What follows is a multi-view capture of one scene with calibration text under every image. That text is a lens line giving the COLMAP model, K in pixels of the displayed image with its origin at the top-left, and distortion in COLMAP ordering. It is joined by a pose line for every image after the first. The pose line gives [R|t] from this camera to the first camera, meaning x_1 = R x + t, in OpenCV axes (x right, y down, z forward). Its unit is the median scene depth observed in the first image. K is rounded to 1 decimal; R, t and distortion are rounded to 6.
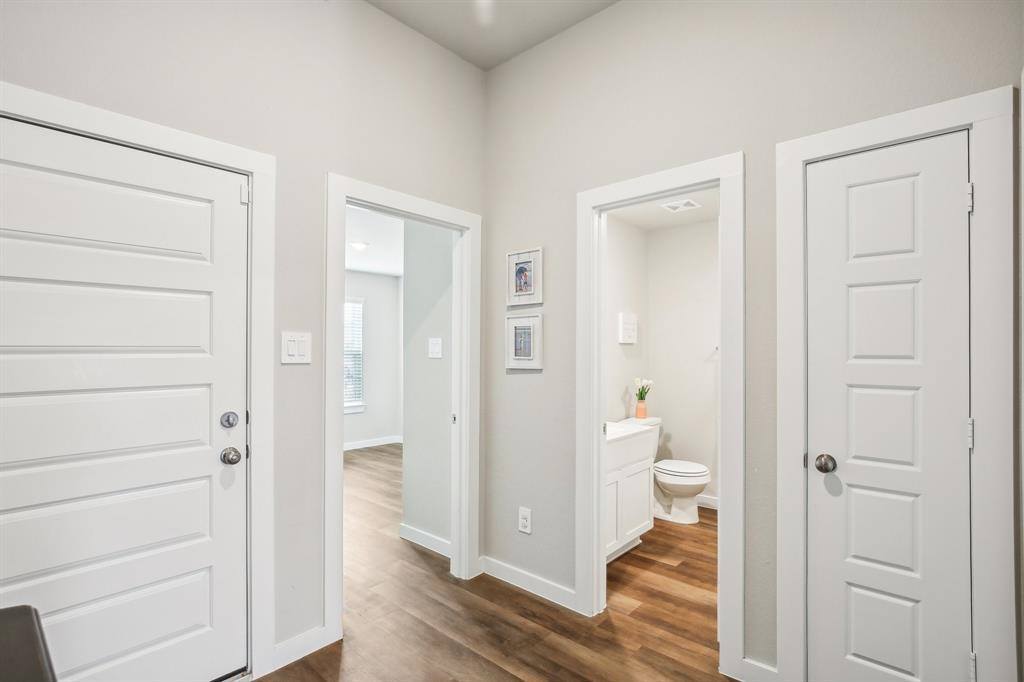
lens RADIAL K [[482.0, 0, 511.9], [0, 482.0, 342.8], [0, 0, 1]] dist [-0.036671, 0.007253]
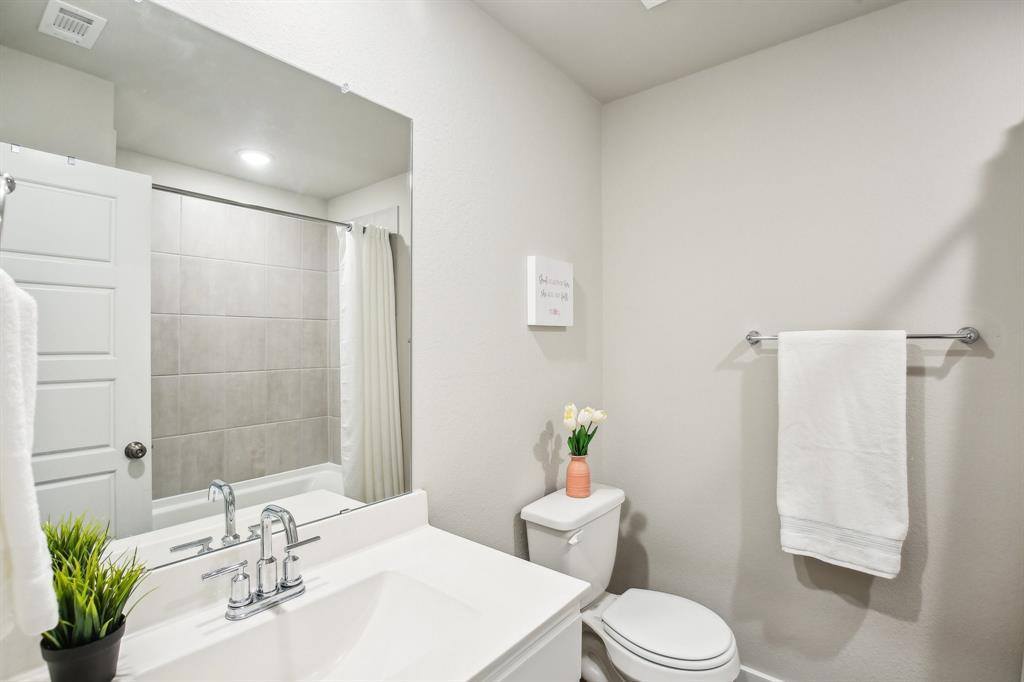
lens RADIAL K [[482.0, 0, 511.9], [0, 482.0, 340.1], [0, 0, 1]] dist [-0.036671, 0.007253]
pose [[0.999242, -0.000052, 0.038928, 0.188026], [-0.000596, 0.999862, 0.016628, 0.006448], [-0.038923, -0.016639, 0.999104, 0.554539]]
